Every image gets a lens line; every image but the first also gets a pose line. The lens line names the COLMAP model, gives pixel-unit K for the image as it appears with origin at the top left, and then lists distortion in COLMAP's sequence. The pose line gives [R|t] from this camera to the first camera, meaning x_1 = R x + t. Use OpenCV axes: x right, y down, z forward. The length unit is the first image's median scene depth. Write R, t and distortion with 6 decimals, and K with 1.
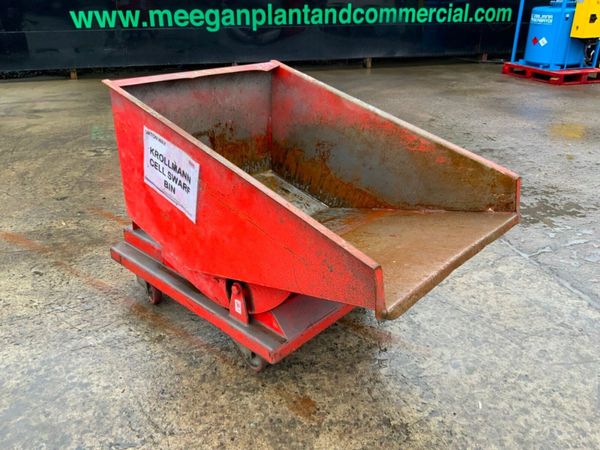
lens RADIAL K [[496.6, 0, 300.0], [0, 496.6, 225.0], [0, 0, 1]] dist [0.060648, -0.121252]
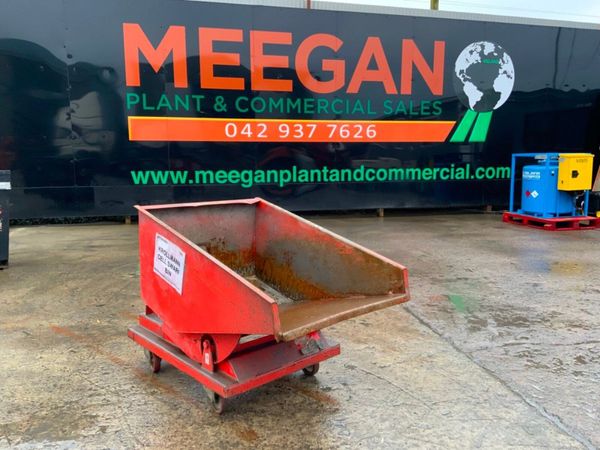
lens RADIAL K [[491.8, 0, 300.0], [0, 491.8, 225.0], [0, 0, 1]] dist [0.111214, -0.227716]
pose [[0.996379, 0.003181, -0.084963, 0.194716], [-0.028255, 0.954892, -0.295605, 0.163935], [0.080190, 0.296935, 0.951525, -0.318655]]
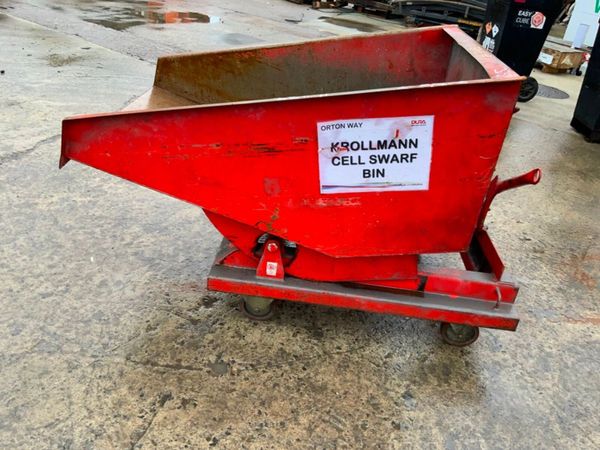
lens RADIAL K [[498.5, 0, 298.9], [0, 498.5, 223.1], [0, 0, 1]] dist [0.064065, -0.106084]
pose [[-0.776535, 0.226375, -0.588003, 0.503224], [-0.375797, 0.582665, 0.720610, -0.553394], [0.505737, 0.780548, -0.367388, 1.233538]]
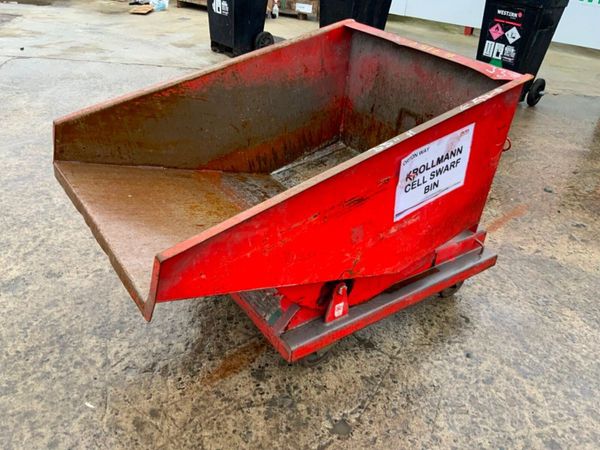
lens RADIAL K [[499.8, 0, 298.8], [0, 499.8, 221.9], [0, 0, 1]] dist [0.050816, -0.089806]
pose [[-0.204377, 0.483199, -0.851322, 0.680208], [-0.499990, 0.696148, 0.515158, -0.395087], [0.841570, 0.530939, 0.099318, 0.803772]]
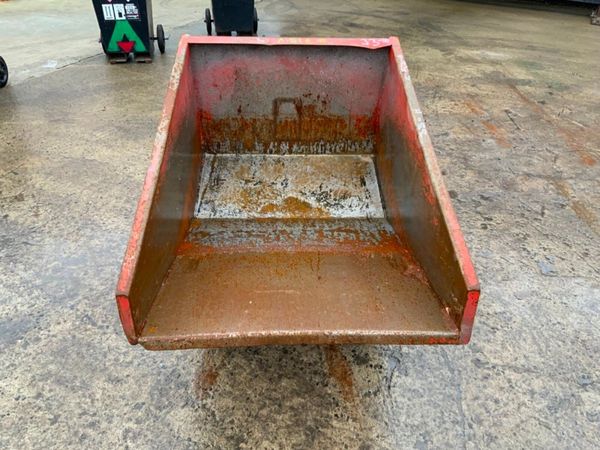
lens RADIAL K [[499.8, 0, 298.8], [0, 499.8, 221.9], [0, 0, 1]] dist [0.050816, -0.089806]
pose [[0.707056, 0.408435, -0.577280, 0.481566], [-0.313550, 0.912778, 0.261768, -0.220656], [0.633844, -0.004078, 0.773450, 0.222248]]
